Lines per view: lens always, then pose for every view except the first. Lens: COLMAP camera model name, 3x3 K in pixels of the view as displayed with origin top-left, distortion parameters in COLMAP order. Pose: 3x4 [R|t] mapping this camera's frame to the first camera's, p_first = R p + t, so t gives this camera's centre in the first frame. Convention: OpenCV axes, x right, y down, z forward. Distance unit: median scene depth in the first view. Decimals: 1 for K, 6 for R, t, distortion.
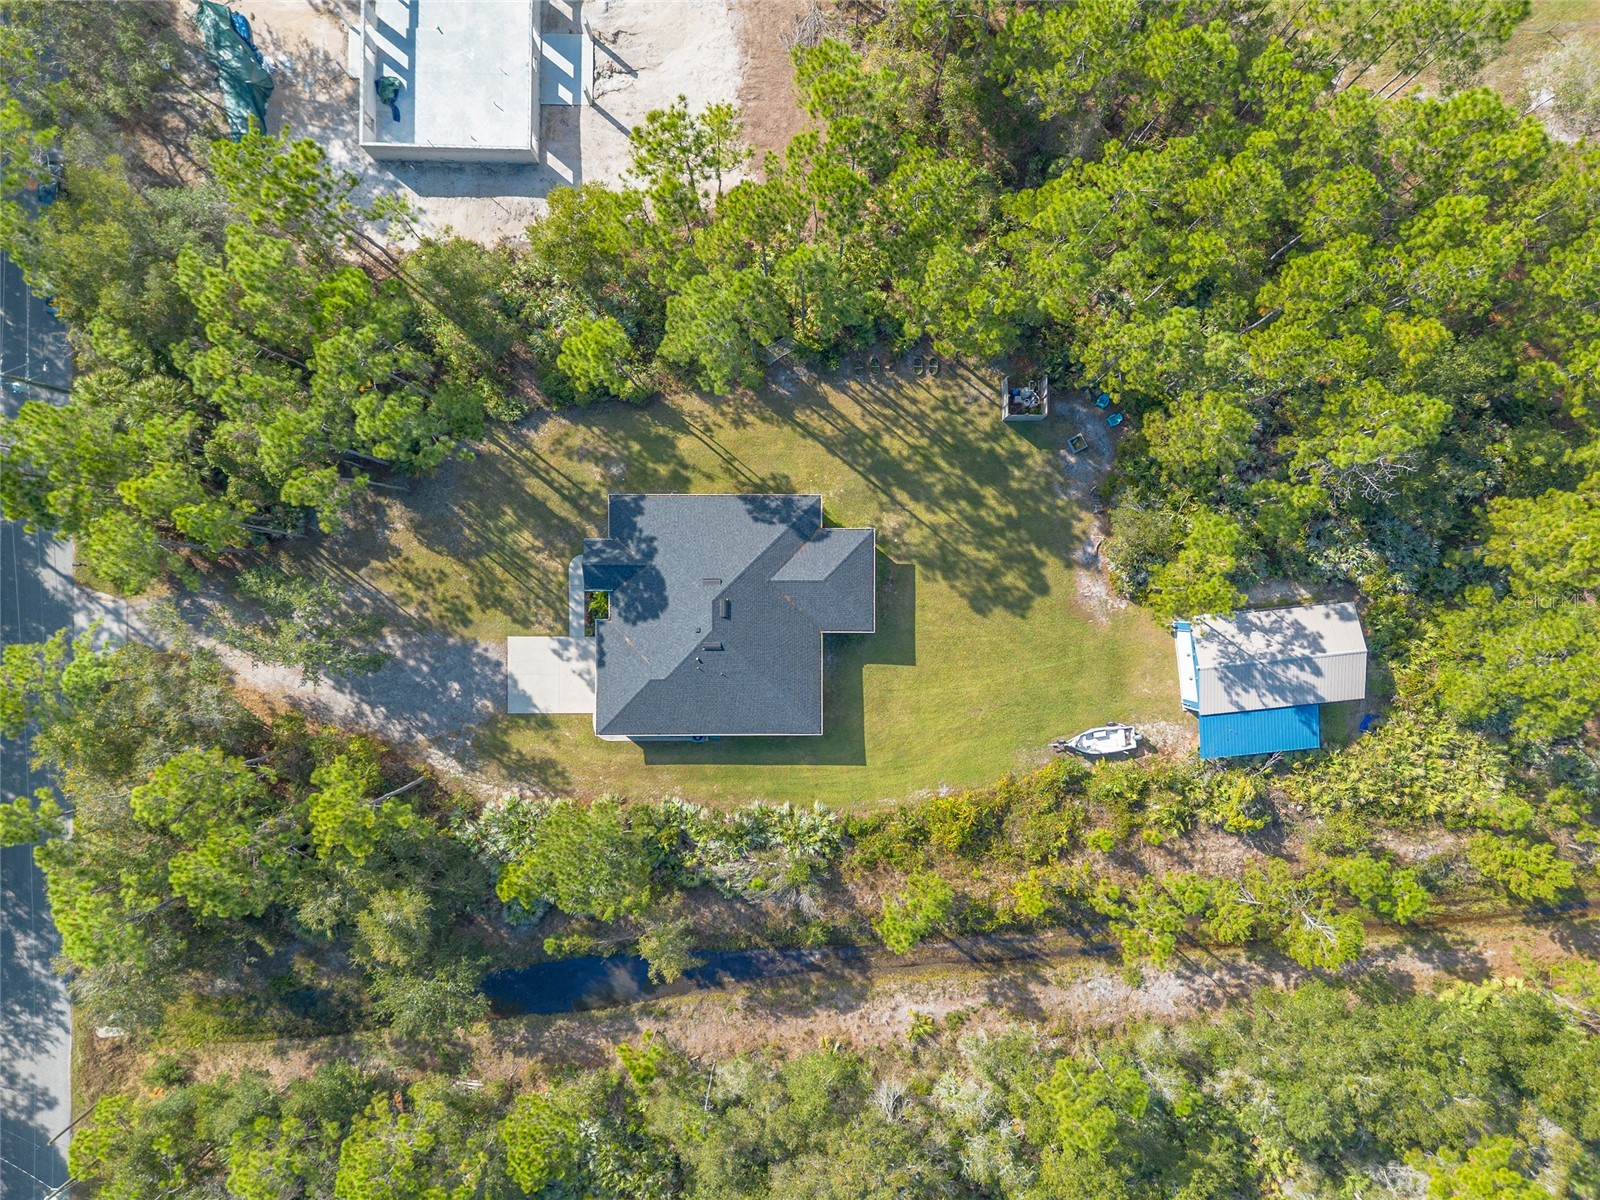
lens RADIAL K [[1095.2, 0, 795.2], [0, 1095.2, 592.3], [0, 0, 1]] dist [0.050116, -0.043571]
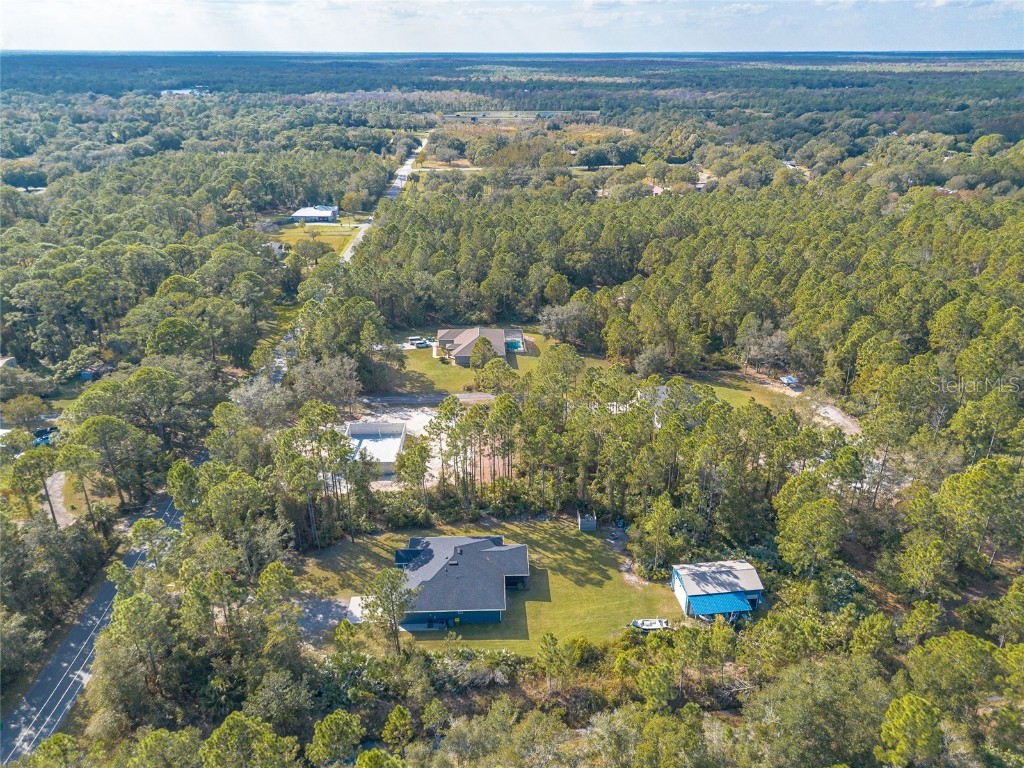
lens RADIAL K [[720.6, 0, 508.6], [0, 720.6, 362.3], [0, 0, 1]] dist [0.001946, -0.002490]
pose [[0.999671, -0.008254, 0.024267, 0.001984], [0.025564, 0.389936, -0.920487, 1.116854], [-0.001865, 0.920805, 0.390019, 0.071199]]
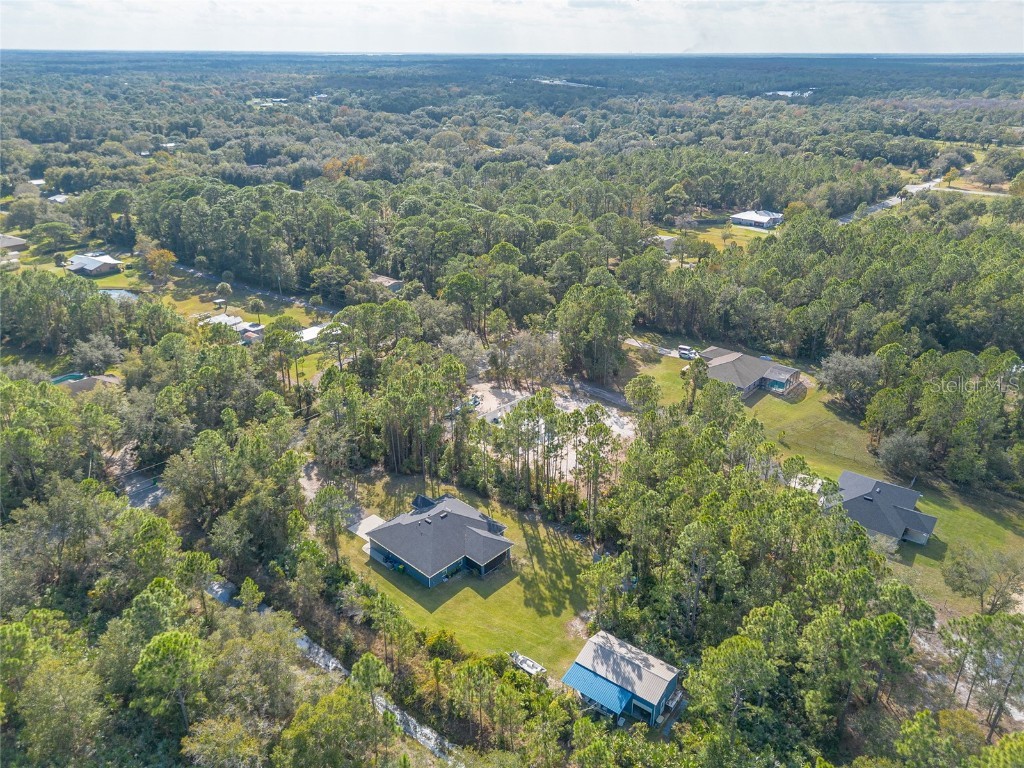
lens RADIAL K [[720.6, 0, 508.6], [0, 720.6, 362.3], [0, 0, 1]] dist [0.001946, -0.002490]
pose [[0.729403, 0.265890, -0.630296, 0.865958], [-0.684084, 0.283685, -0.671976, 0.808270], [0.000134, 0.921317, 0.388811, 0.075724]]
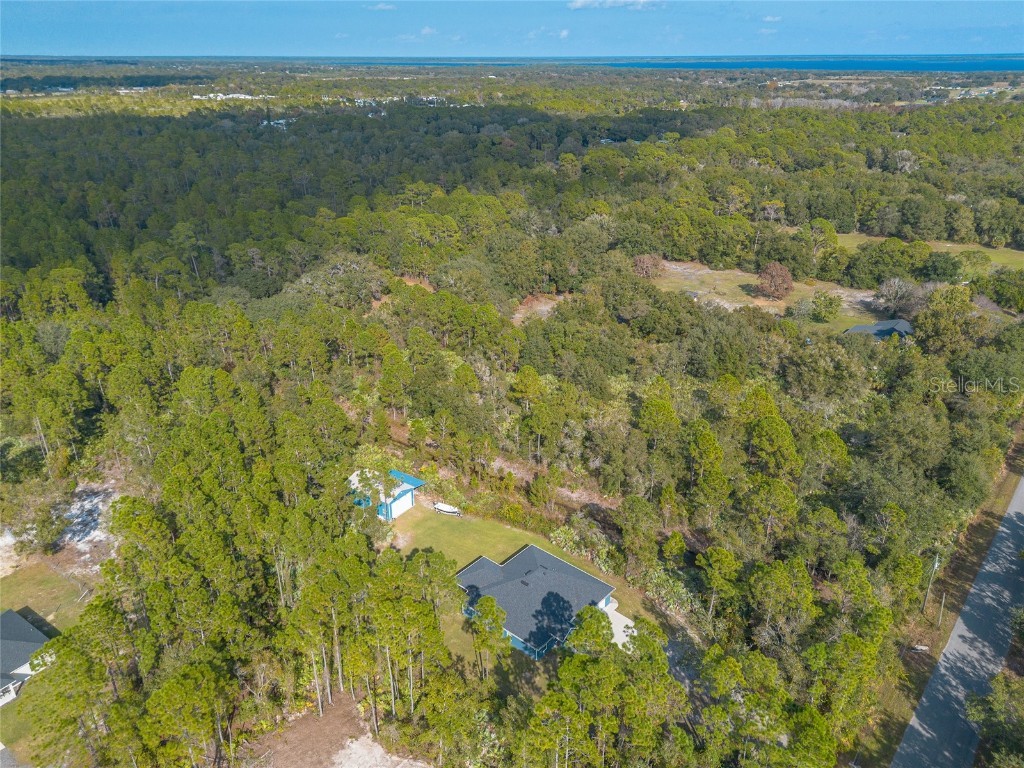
lens RADIAL K [[715.4, 0, 512.0], [0, 715.4, 384.0], [0, 0, 1]] dist [-0.000874, -0.003786]
pose [[-0.757115, -0.259491, 0.599534, -0.719180], [0.653273, -0.305154, 0.692903, -0.791502], [0.003148, 0.916267, 0.400555, 0.096901]]
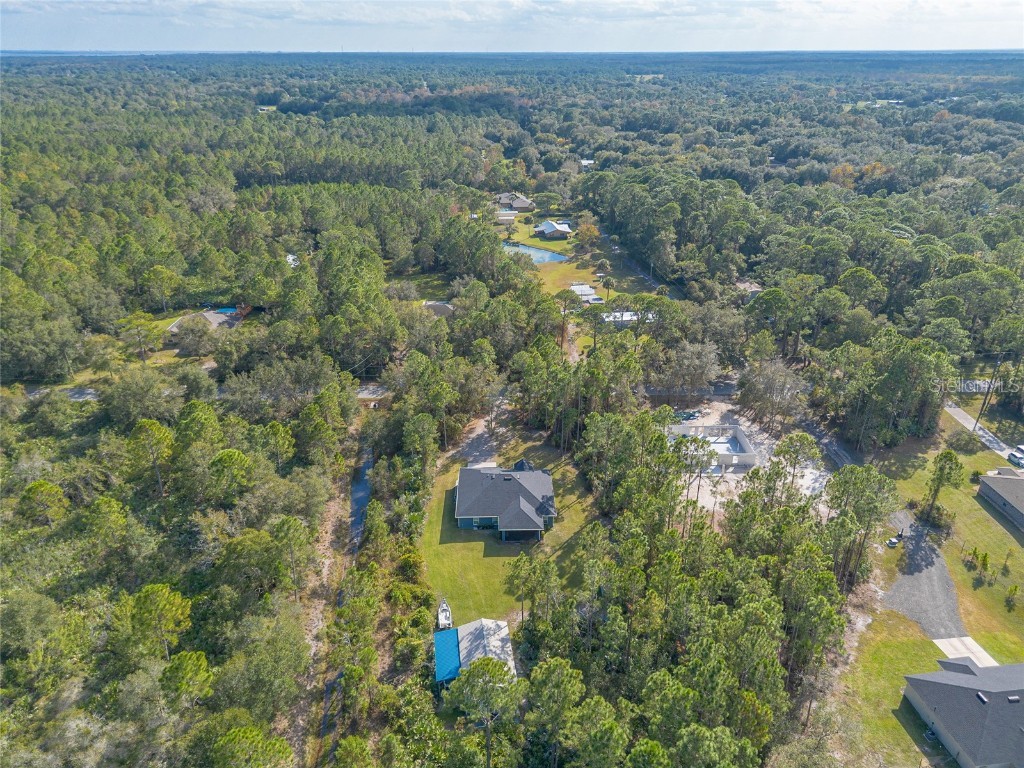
lens RADIAL K [[720.6, 0, 508.6], [0, 720.6, 362.3], [0, 0, 1]] dist [0.001946, -0.002490]
pose [[0.022767, 0.387731, -0.921491, 1.291801], [-0.999737, 0.011530, -0.019849, 0.040278], [0.002929, 0.921700, 0.387892, 0.078205]]
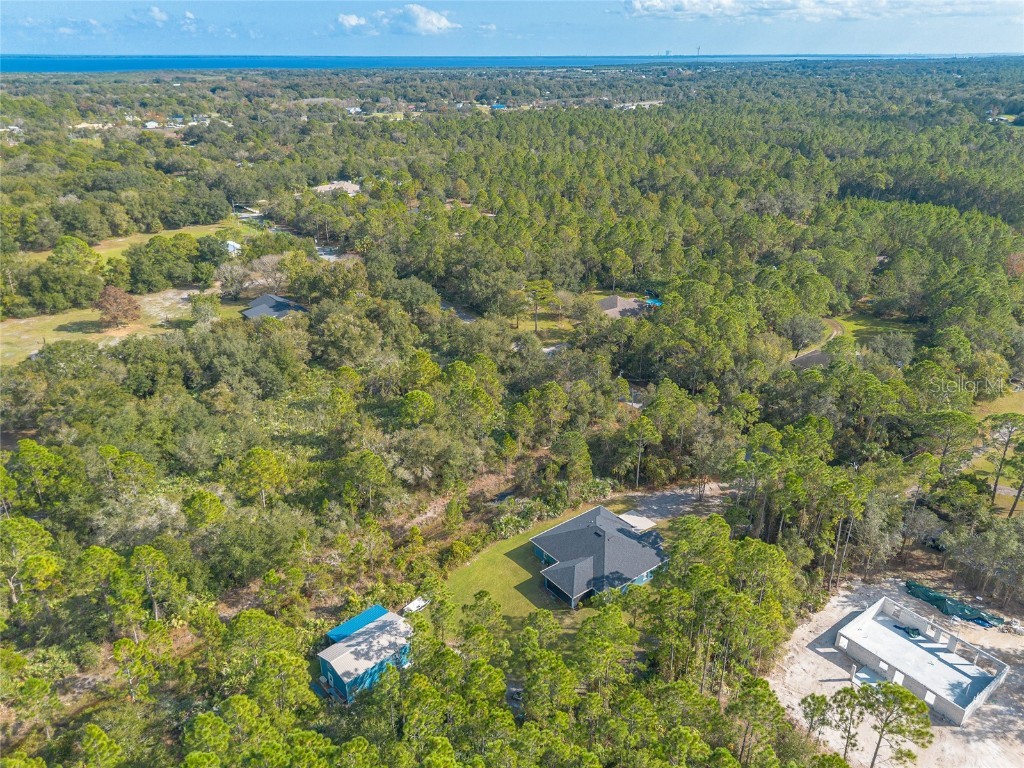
lens RADIAL K [[703.7, 0, 508.0], [0, 703.7, 384.1], [0, 0, 1]] dist [0.002120, -0.002544]
pose [[-0.794537, 0.255433, -0.550876, 0.760367], [-0.607172, -0.323394, 0.725781, -0.777354], [0.007238, 0.911137, 0.412040, 0.091333]]
